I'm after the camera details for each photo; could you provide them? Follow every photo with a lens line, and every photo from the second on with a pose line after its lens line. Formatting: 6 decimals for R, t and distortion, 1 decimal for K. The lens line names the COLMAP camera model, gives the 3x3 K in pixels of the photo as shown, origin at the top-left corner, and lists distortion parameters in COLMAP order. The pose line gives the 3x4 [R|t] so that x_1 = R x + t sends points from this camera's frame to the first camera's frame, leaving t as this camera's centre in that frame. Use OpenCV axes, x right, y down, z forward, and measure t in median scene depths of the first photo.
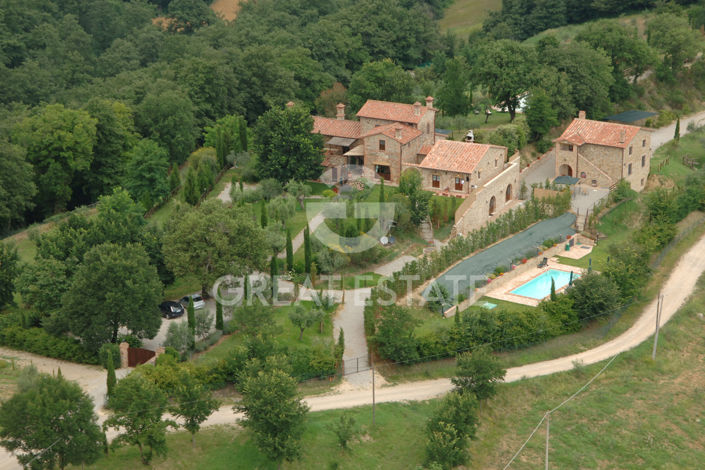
lens RADIAL K [[2051.3, 0, 352.4], [0, 2051.3, 235.7], [0, 0, 1]] dist [0.376051, 0.000000]
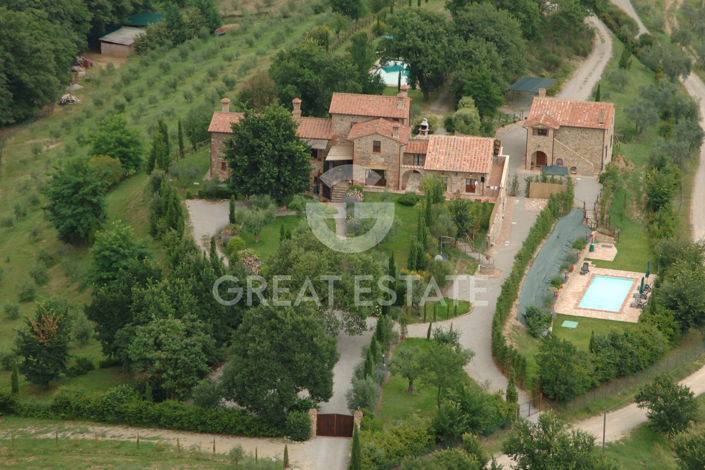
lens RADIAL K [[2699.3, 0, 352.4], [0, 2699.3, 233.9], [0, 0, 1]] dist [0.699202, 0.000000]
pose [[0.944501, -0.077929, 0.319132, -0.362422], [0.068922, 0.996842, 0.039436, -0.053039], [-0.321197, -0.015252, 0.946889, -0.077702]]
